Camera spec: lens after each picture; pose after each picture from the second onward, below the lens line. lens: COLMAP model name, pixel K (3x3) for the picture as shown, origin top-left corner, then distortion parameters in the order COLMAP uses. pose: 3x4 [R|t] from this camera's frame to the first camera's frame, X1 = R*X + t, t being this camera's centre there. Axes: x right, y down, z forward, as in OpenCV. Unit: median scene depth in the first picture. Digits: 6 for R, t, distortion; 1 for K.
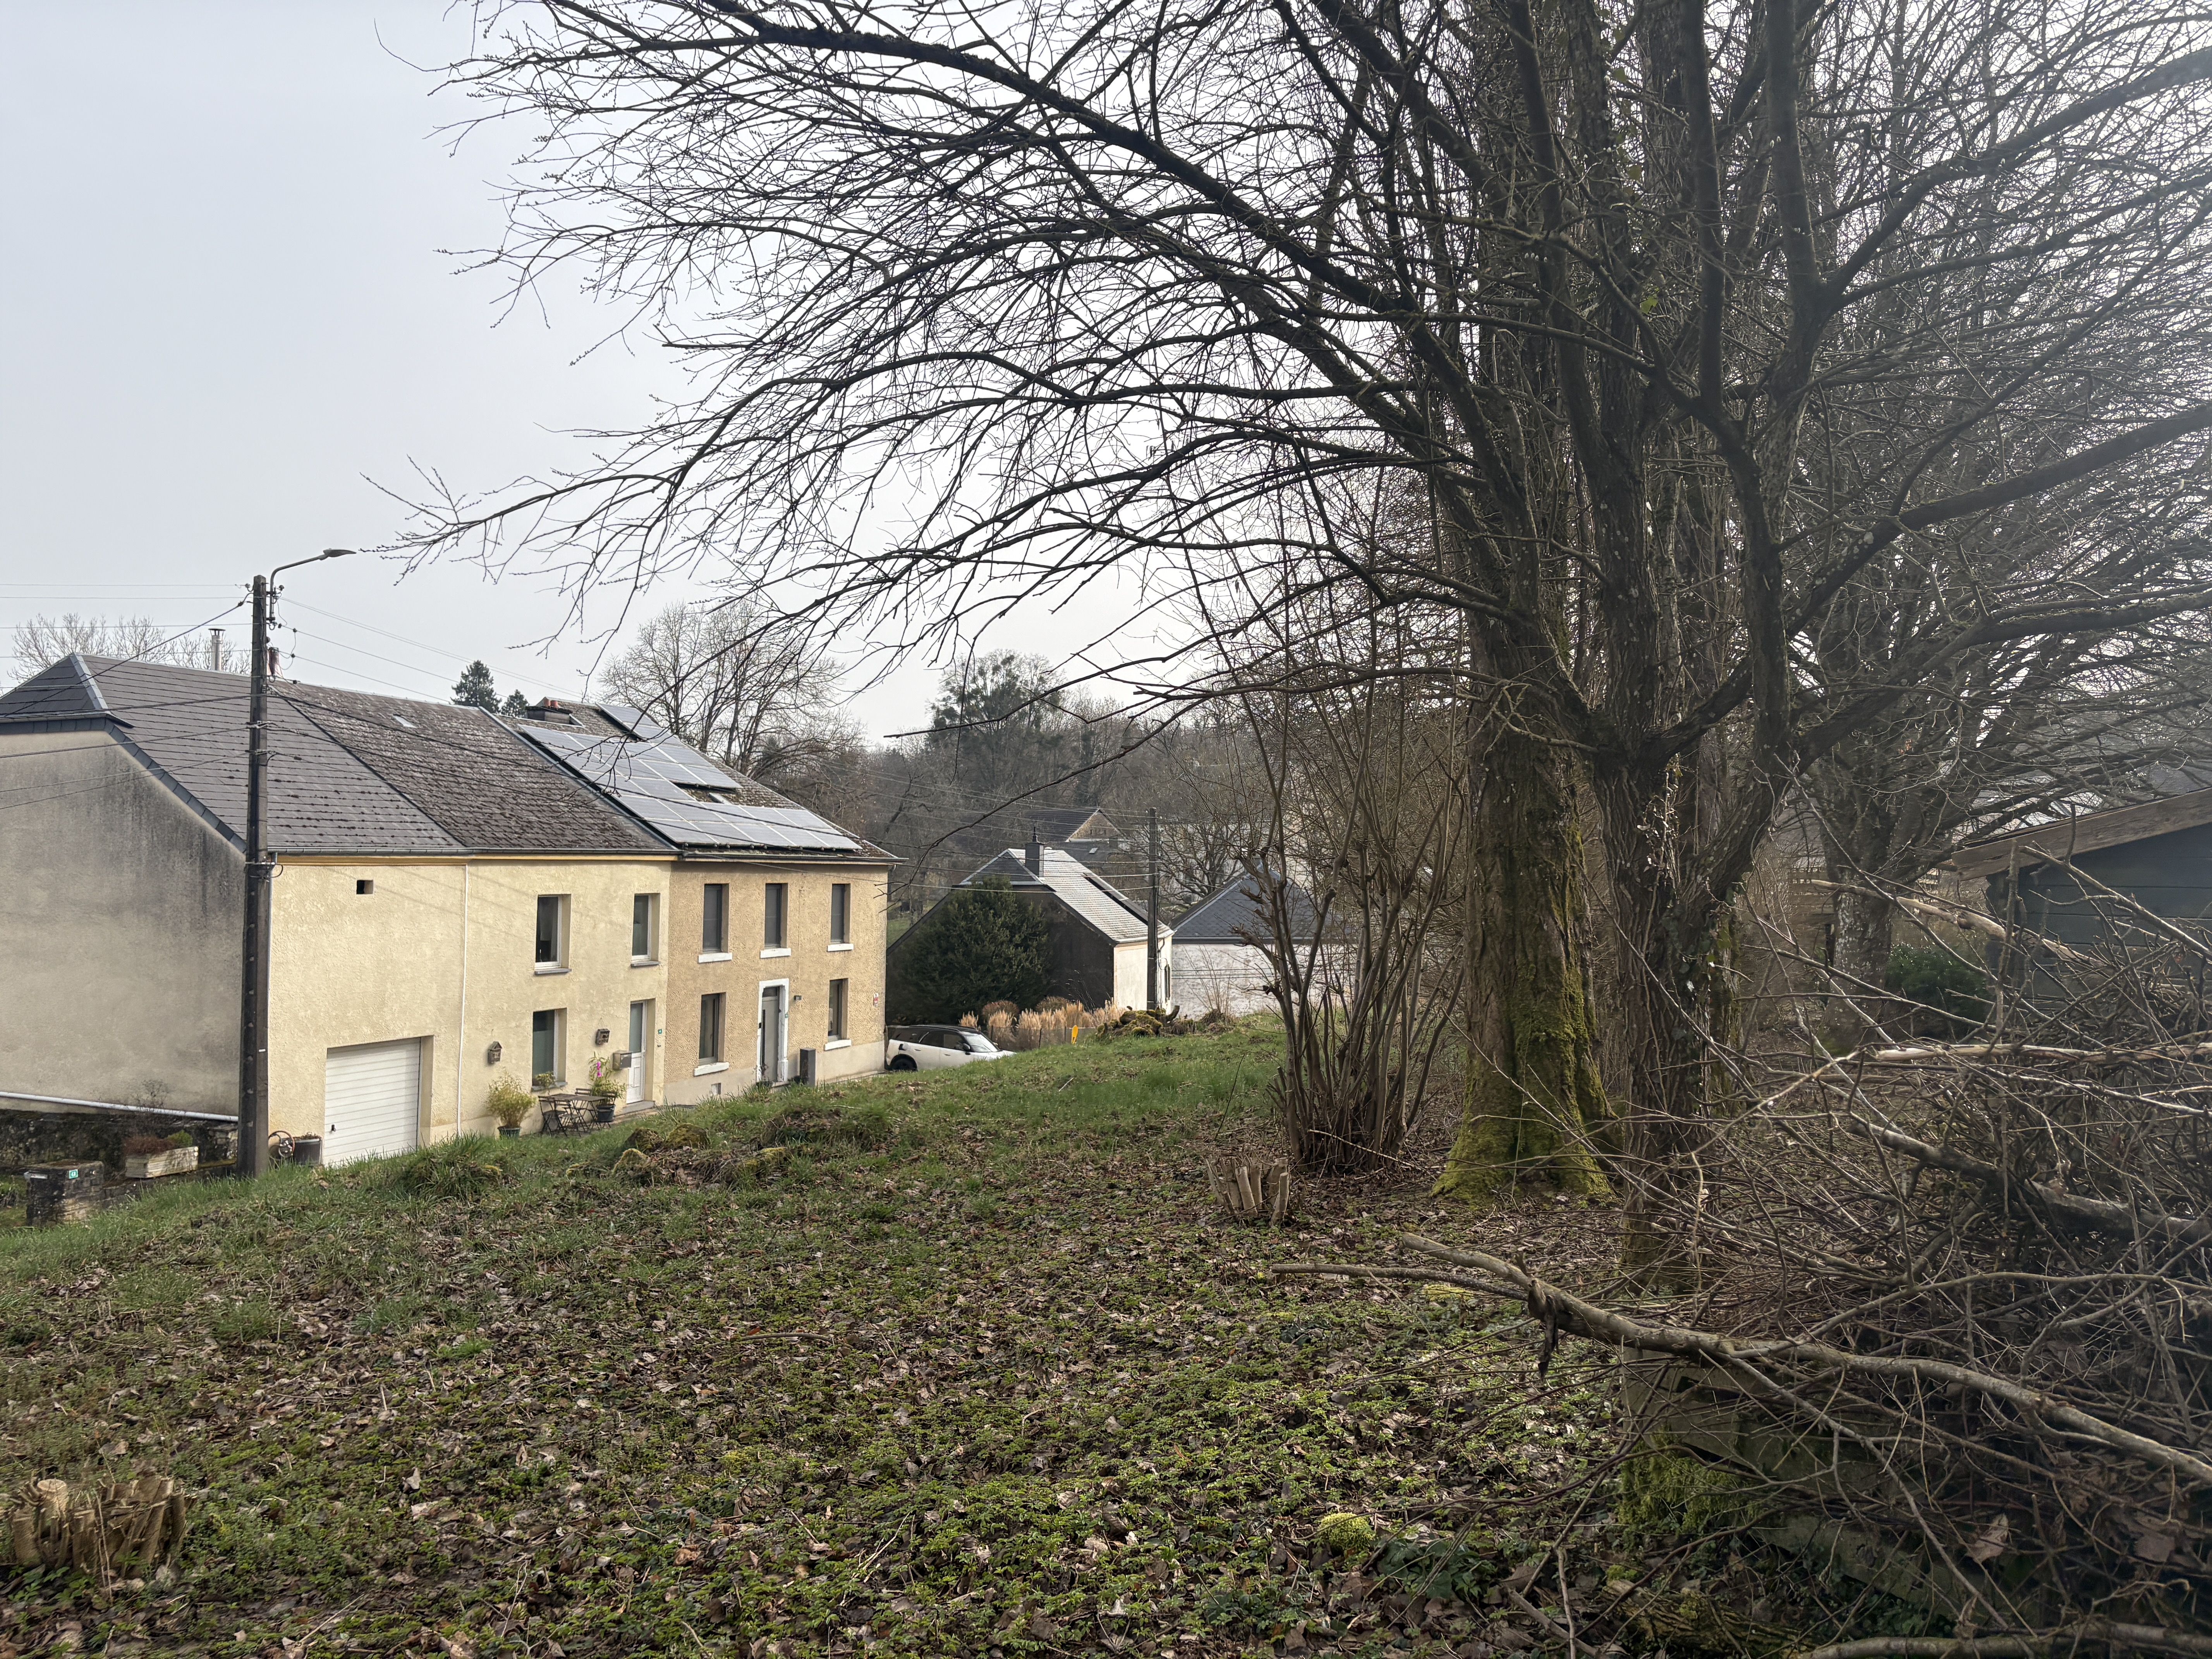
lens RADIAL K [[1684.9, 0, 1125.9], [0, 1684.9, 816.7], [0, 0, 1]] dist [0.030774, 0.007635]
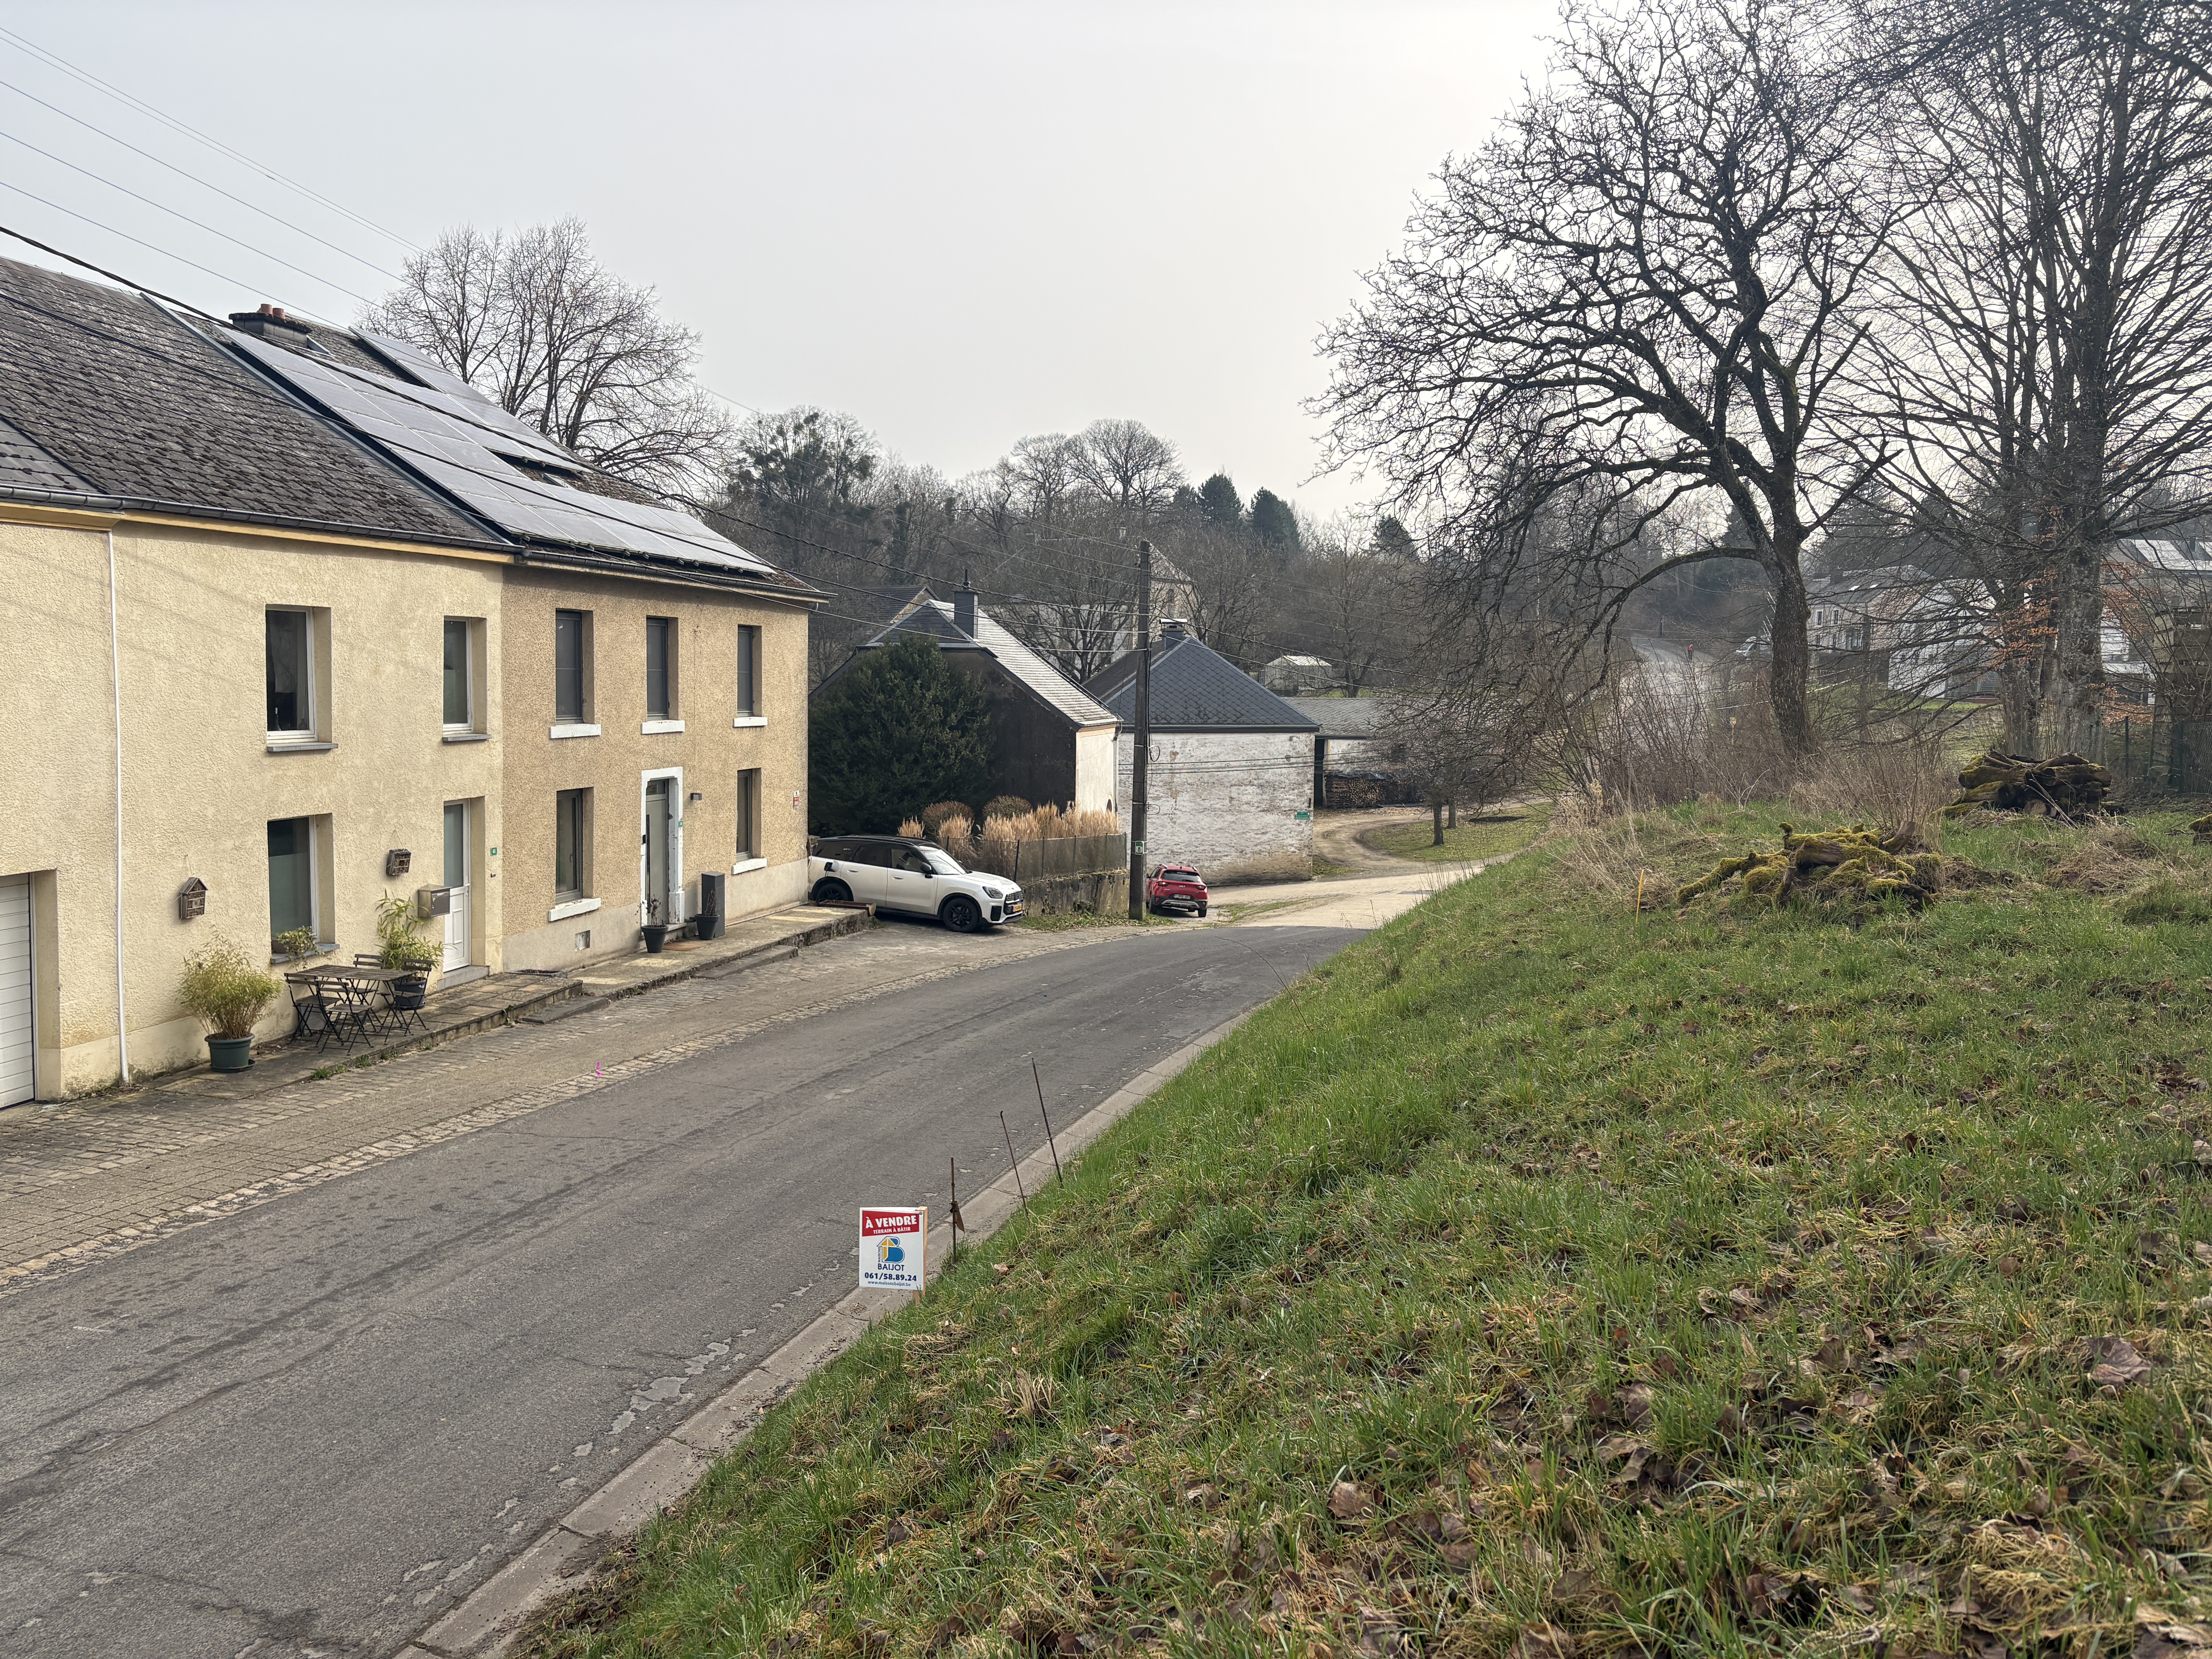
lens RADIAL K [[1684.9, 0, 1098.6], [0, 1684.9, 845.5], [0, 0, 1]] dist [0.030774, 0.007635]
pose [[0.993130, 0.003724, 0.116961, -0.125347], [-0.019768, 0.990468, 0.136318, 0.036835], [-0.115338, -0.137694, 0.983736, 0.363537]]
